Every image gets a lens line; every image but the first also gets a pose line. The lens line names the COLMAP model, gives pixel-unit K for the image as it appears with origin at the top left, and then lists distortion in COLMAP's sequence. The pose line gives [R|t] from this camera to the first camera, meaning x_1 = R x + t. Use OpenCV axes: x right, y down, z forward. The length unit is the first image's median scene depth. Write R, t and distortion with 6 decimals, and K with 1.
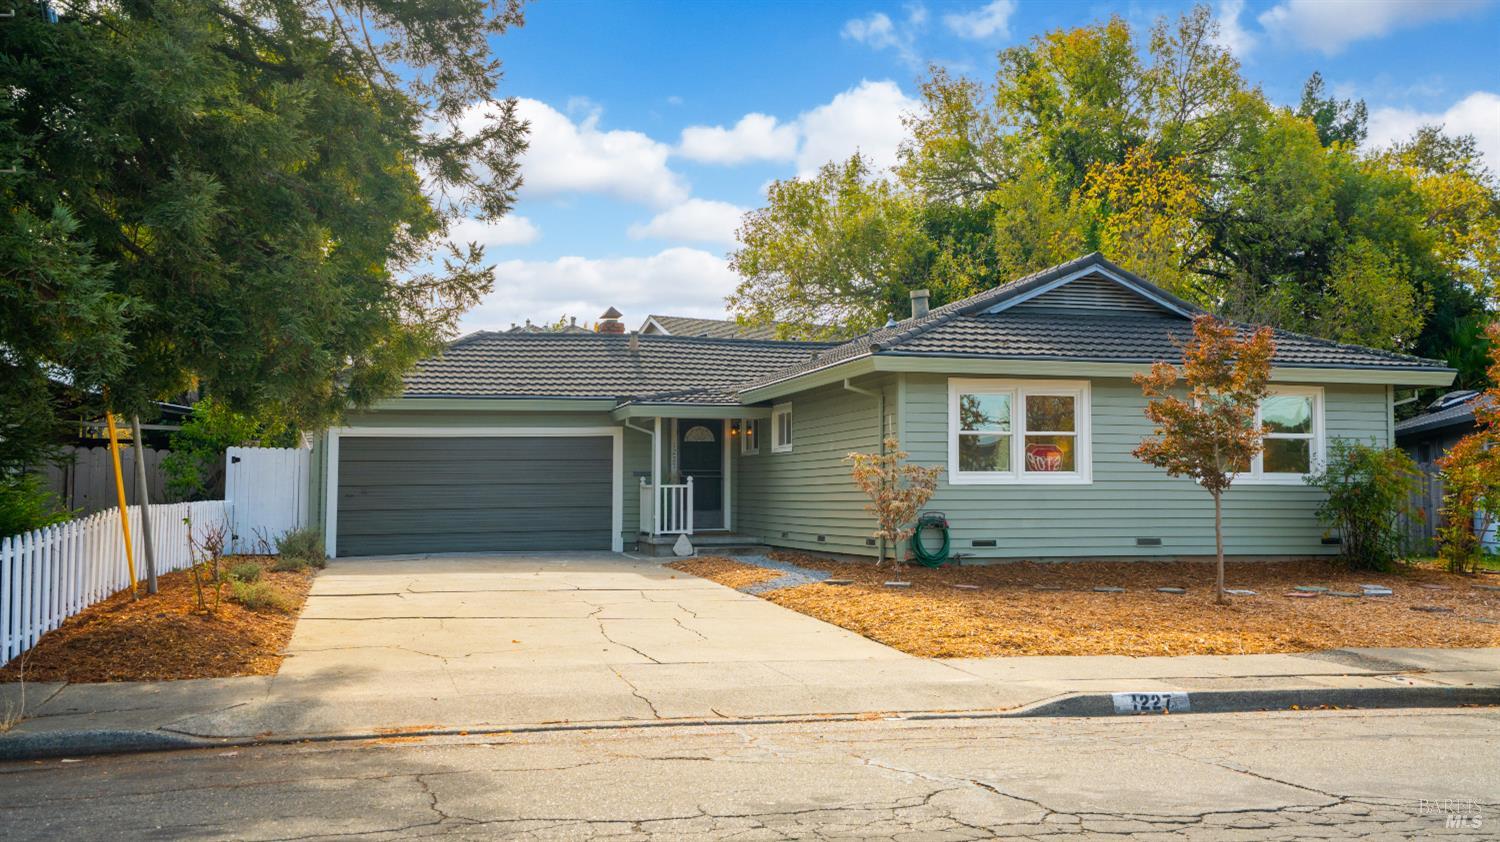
lens RADIAL K [[1429.6, 0, 750.0], [0, 1429.6, 421.0], [0, 0, 1]] dist [0.064760, 0.002703]
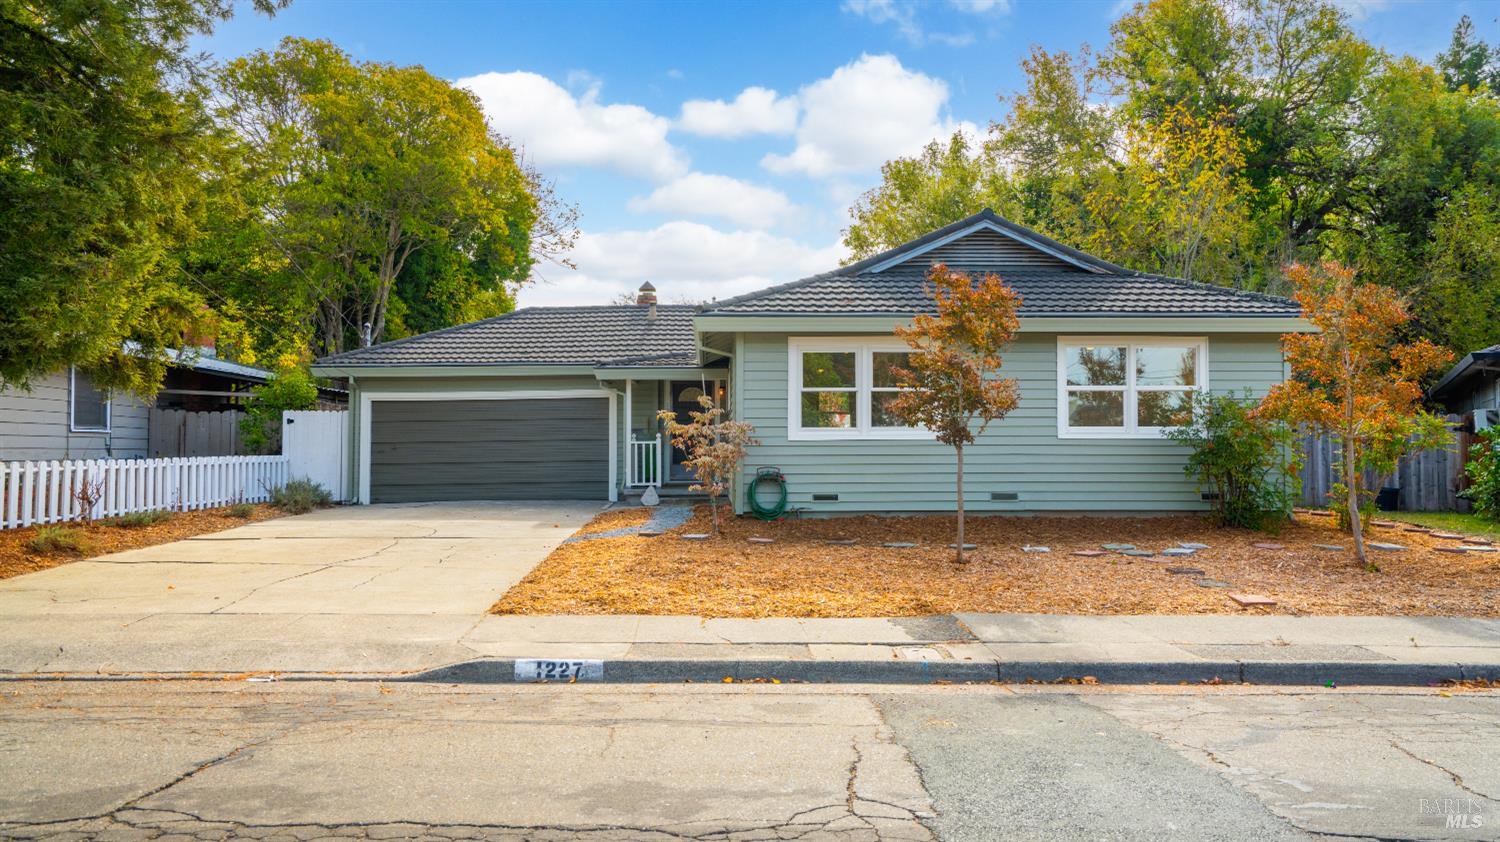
lens RADIAL K [[1224.0, 0, 750.0], [0, 1224.0, 421.0], [0, 0, 1]] dist [0.028016, 0.014619]
pose [[0.966757, -0.007935, -0.255573, 0.268672], [0.015491, 0.999500, 0.027566, 0.004451], [0.255226, -0.030609, 0.966397, 0.111600]]
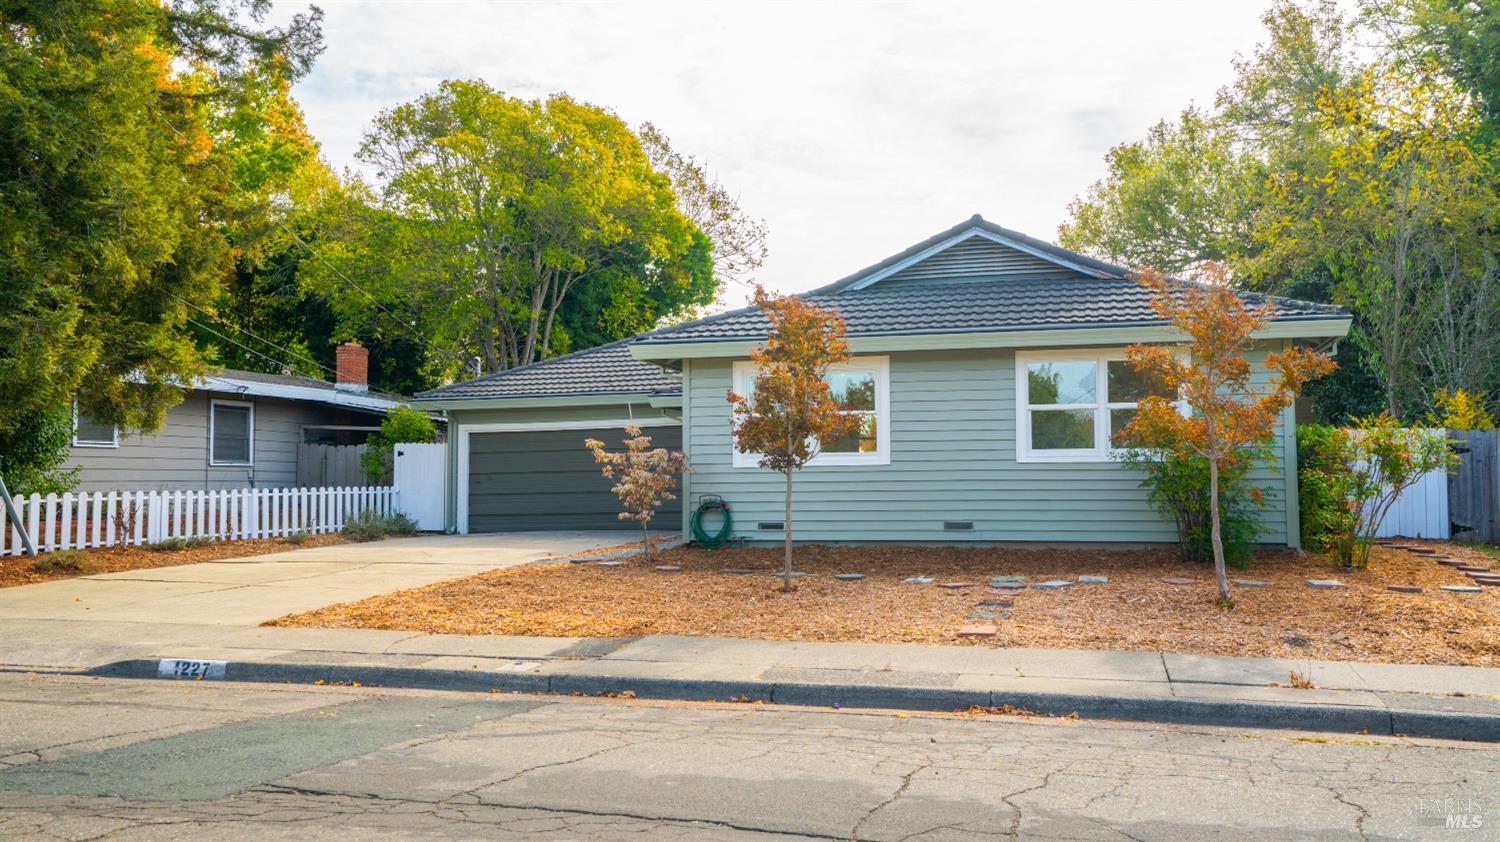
lens RADIAL K [[1382.7, 0, 750.0], [0, 1382.7, 421.0], [0, 0, 1]] dist [0.001696, 0.188800]
pose [[0.847139, -0.030733, -0.530482, 0.528134], [0.036114, 0.999348, -0.000225, 0.009747], [0.530143, -0.018967, 0.847696, 0.145005]]
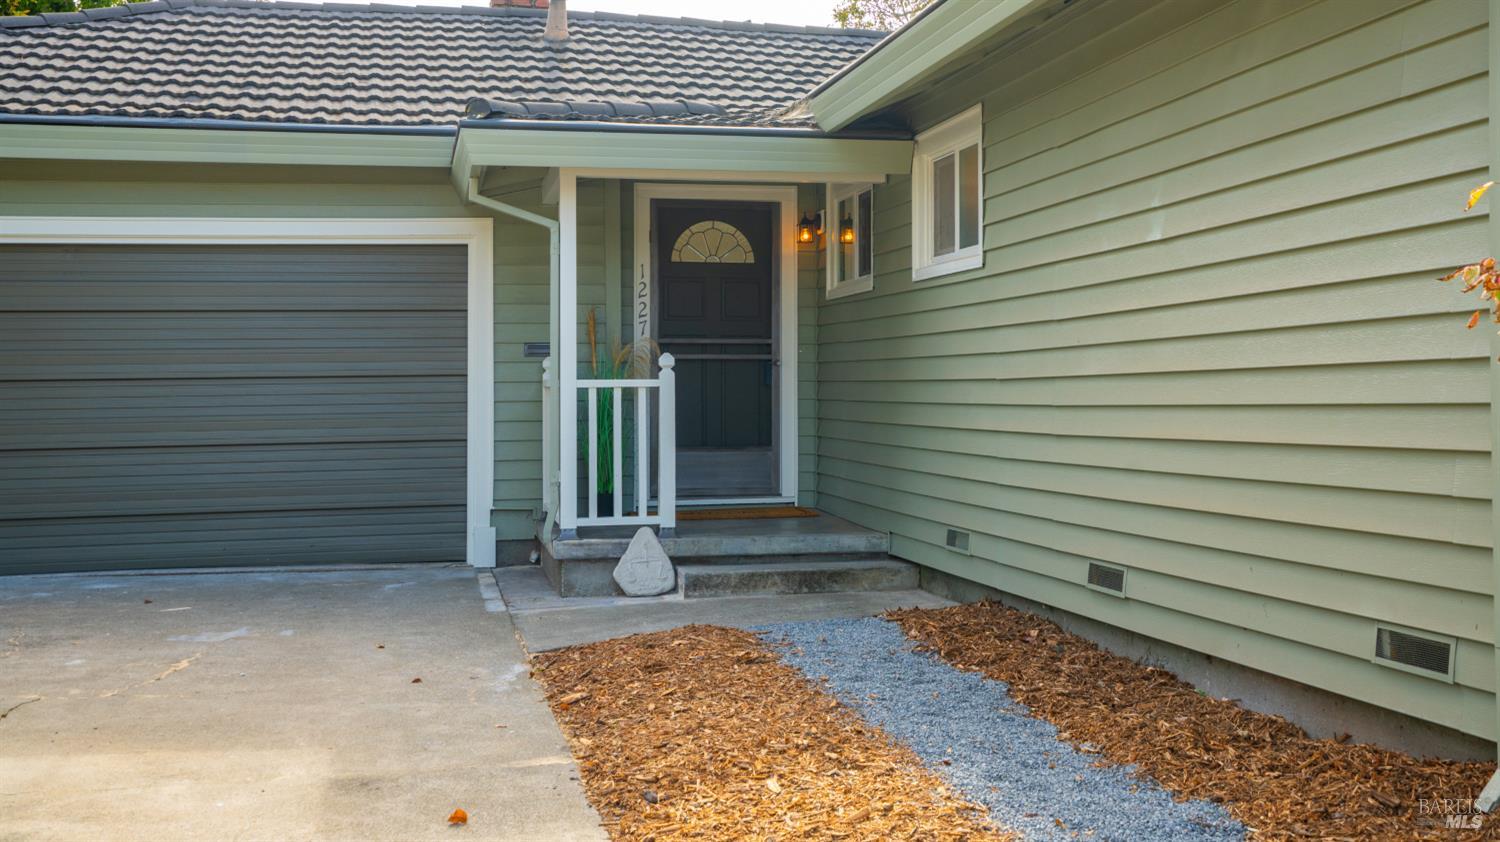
lens RADIAL K [[1627.4, 0, 750.0], [0, 1627.4, 421.0], [0, 0, 1]] dist [0.004660, 0.004846]
pose [[0.997352, -0.001924, -0.072696, 0.005113], [0.006898, 0.997646, 0.068228, 0.028783], [0.072394, -0.068549, 0.995018, 0.628960]]
